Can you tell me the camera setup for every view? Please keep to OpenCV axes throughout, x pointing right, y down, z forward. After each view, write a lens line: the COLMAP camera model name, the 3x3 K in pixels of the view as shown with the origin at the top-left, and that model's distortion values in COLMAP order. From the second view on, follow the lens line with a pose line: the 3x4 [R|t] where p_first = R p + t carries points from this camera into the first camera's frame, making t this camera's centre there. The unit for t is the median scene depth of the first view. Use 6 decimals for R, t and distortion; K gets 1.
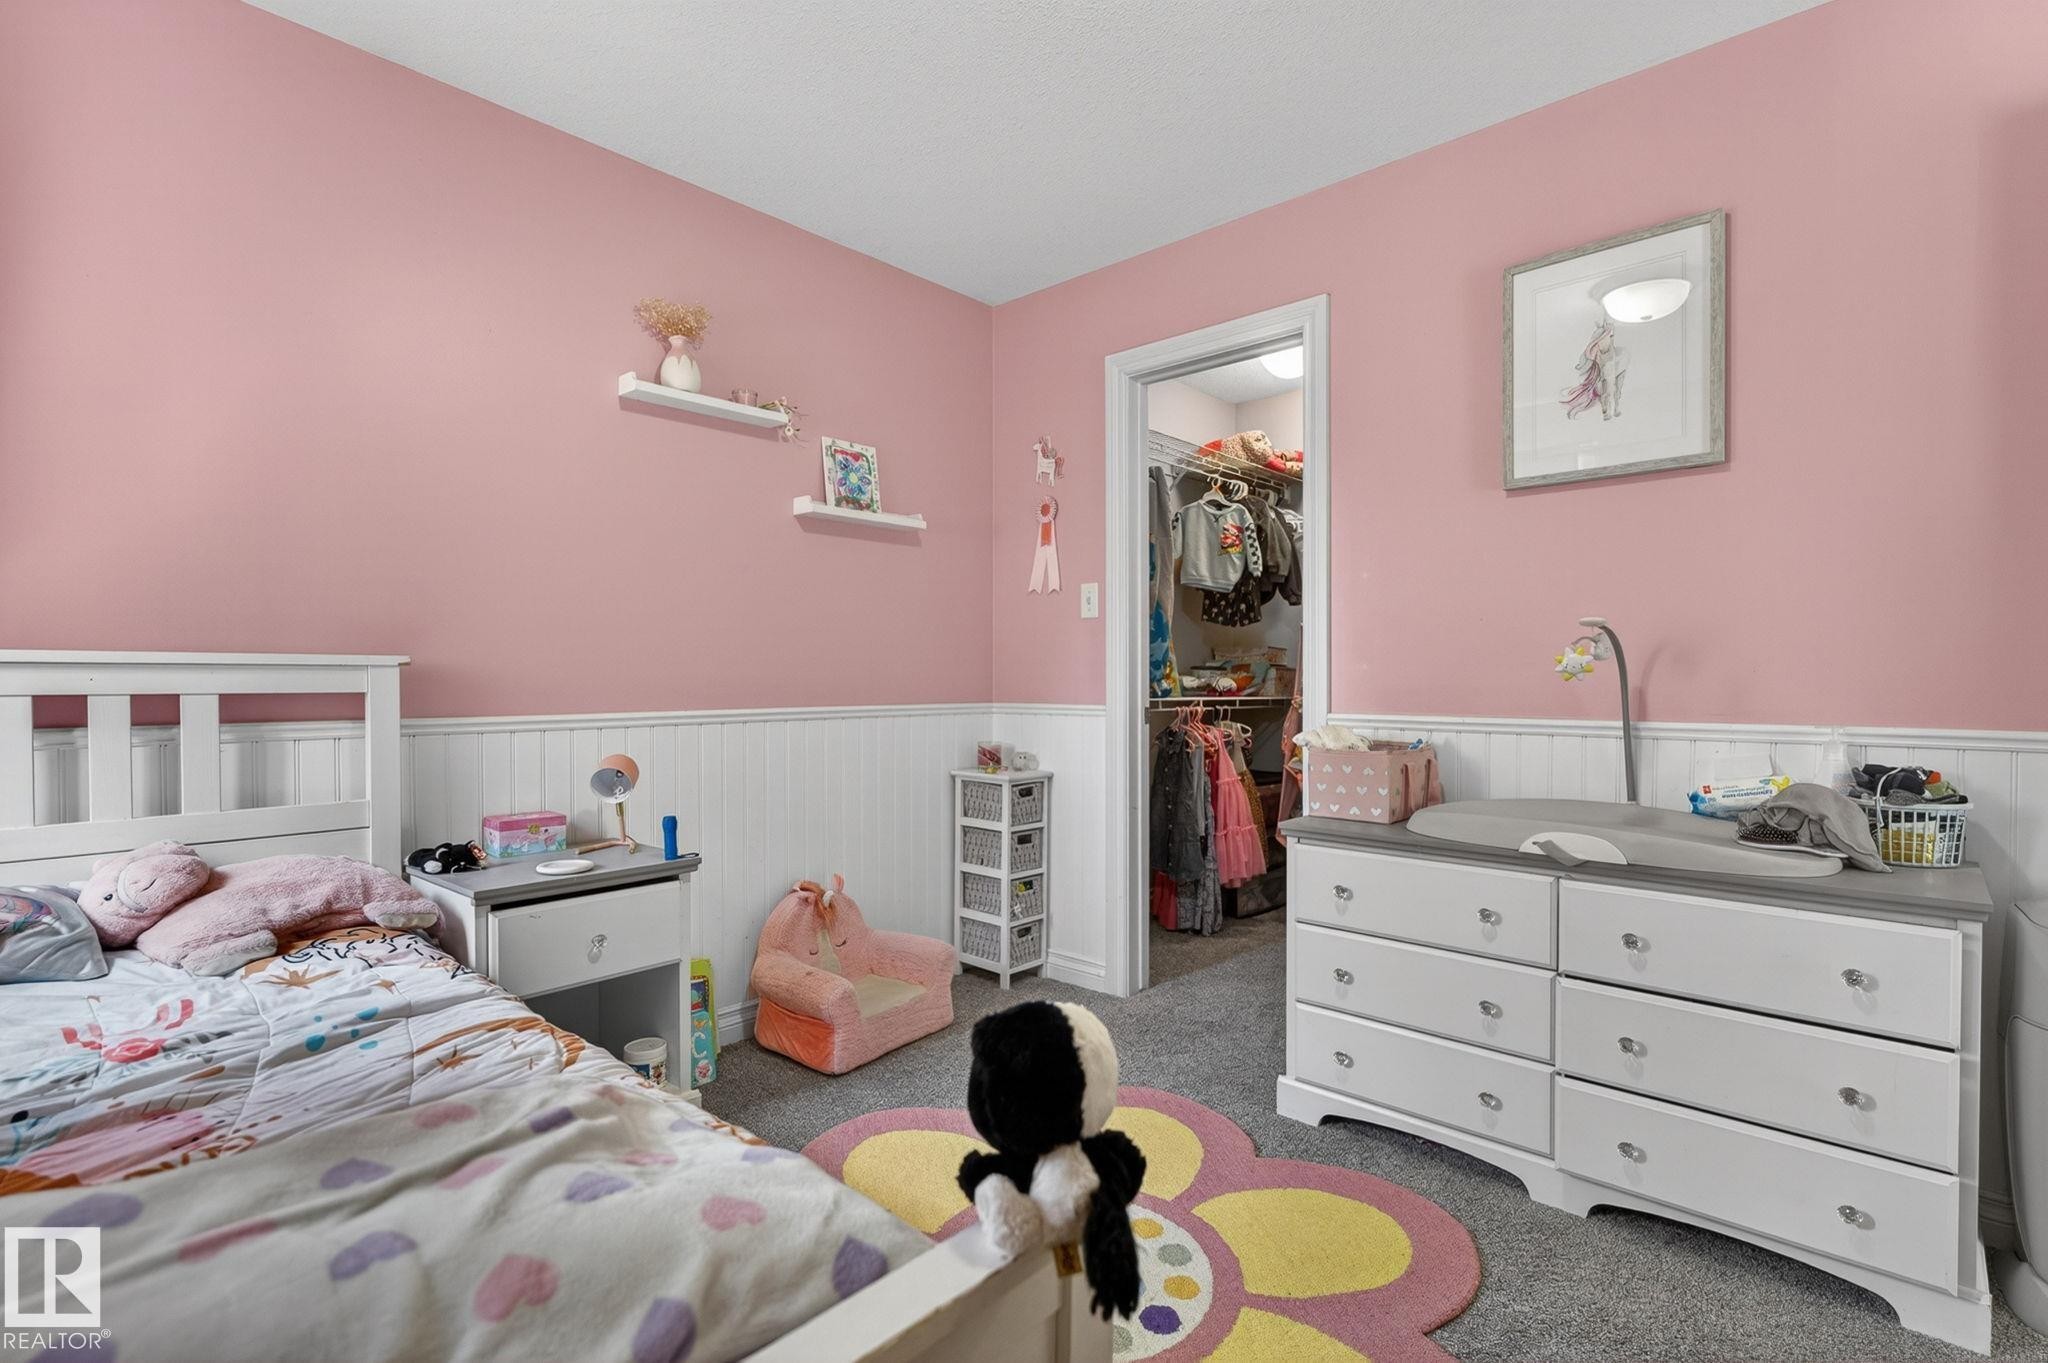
lens RADIAL K [[925.4, 0, 1024.3], [0, 925.4, 679.0], [0, 0, 1]] dist [0.001559, 0.000512]
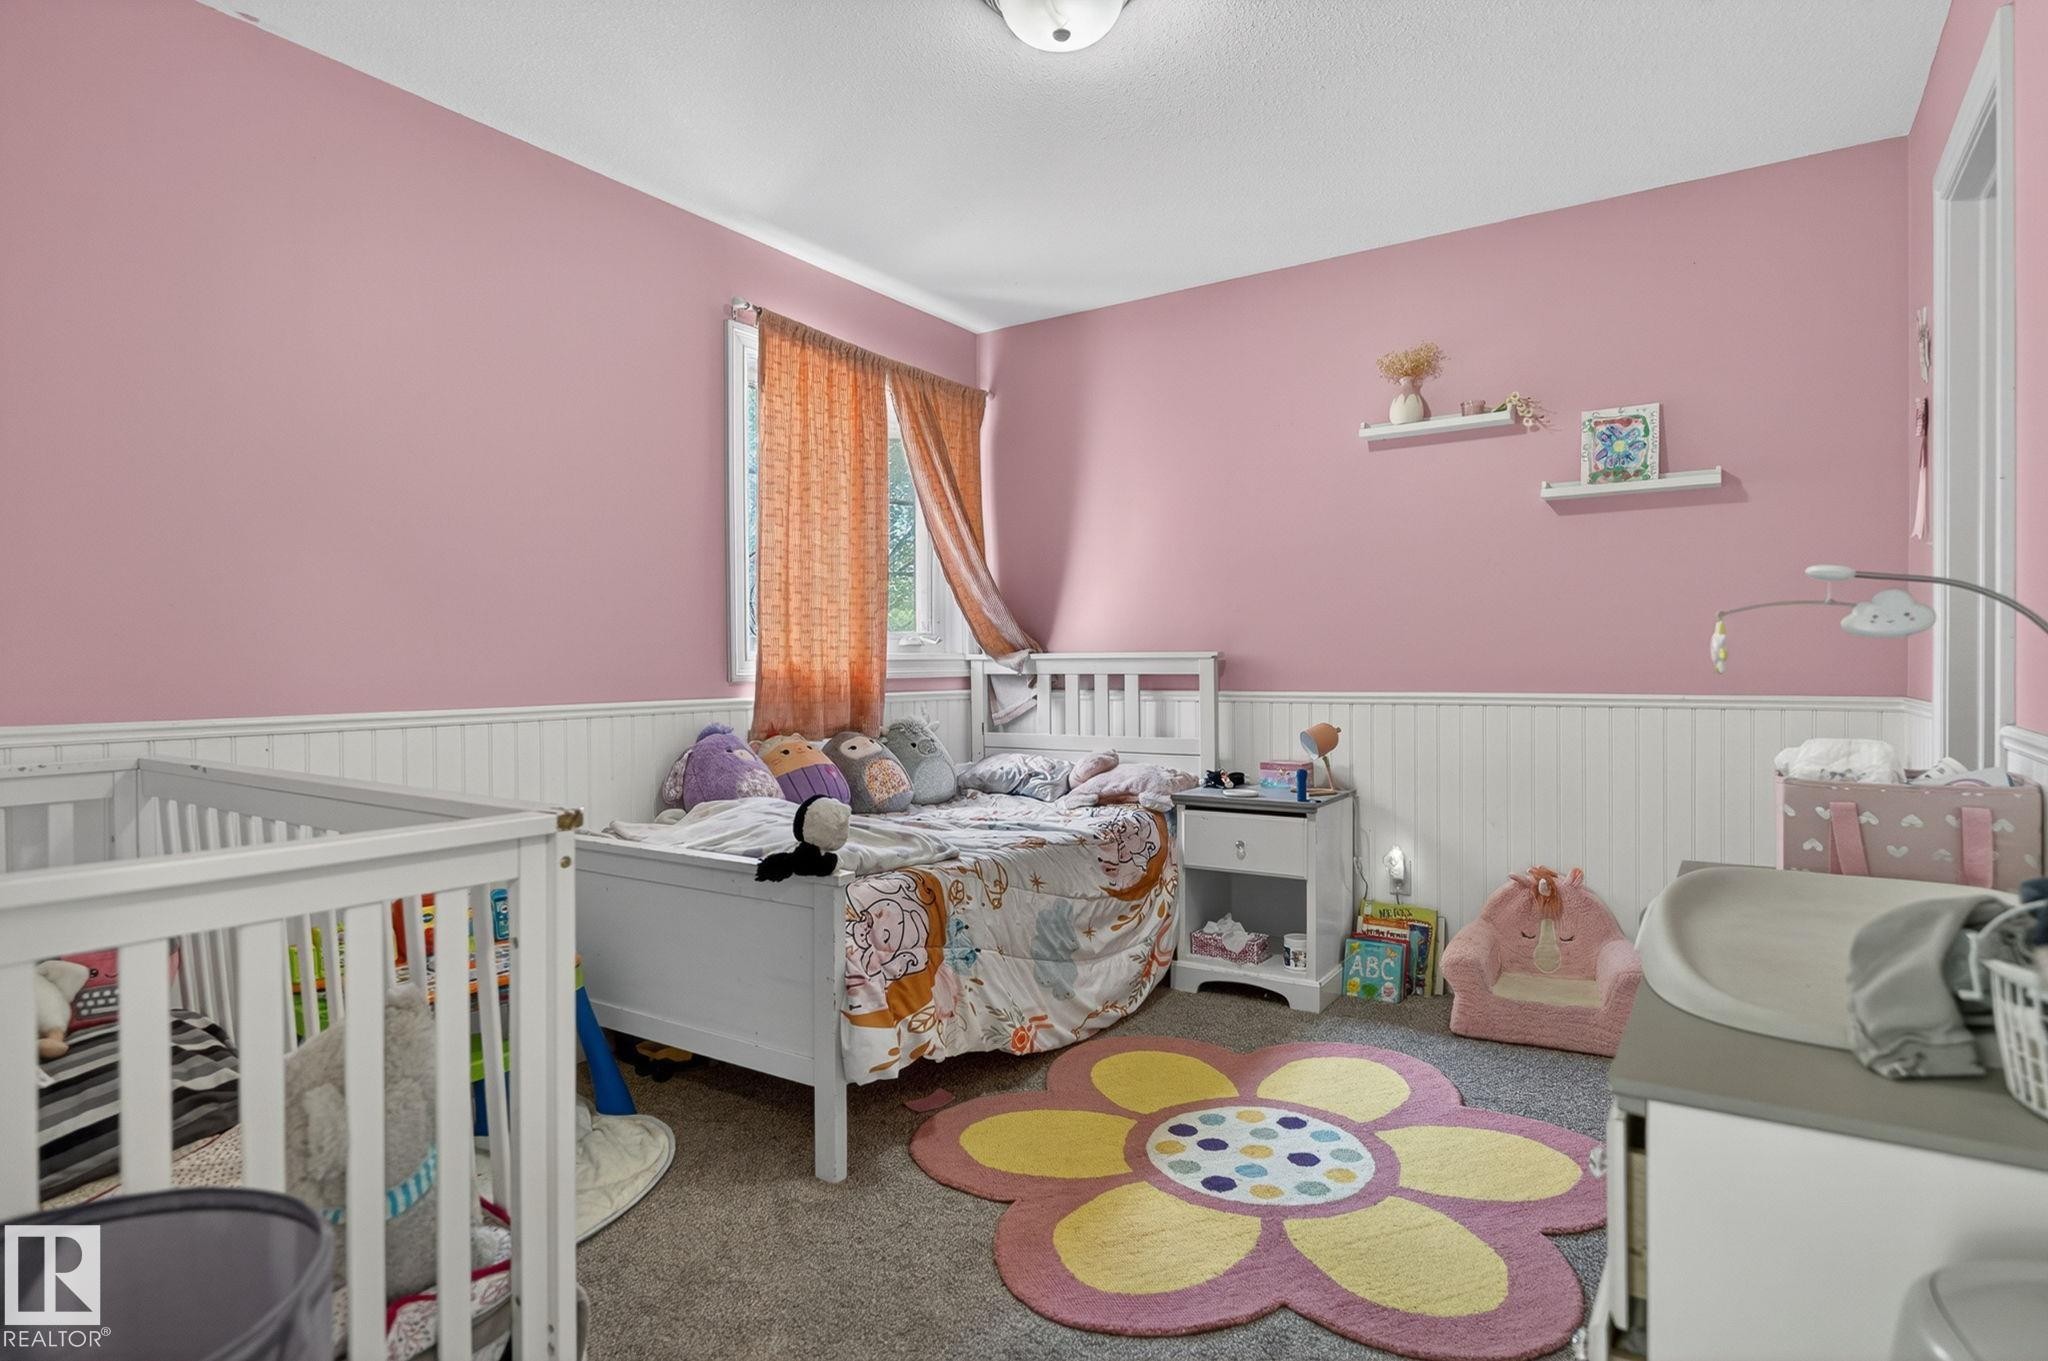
lens RADIAL K [[925.4, 0, 1024.3], [0, 925.4, 678.0], [0, 0, 1]] dist [0.001559, 0.000512]
pose [[0.249930, 0.013873, -0.968165, 0.690223], [0.003202, 0.999880, 0.015154, -0.003390], [0.968259, -0.006887, 0.249856, 0.240140]]
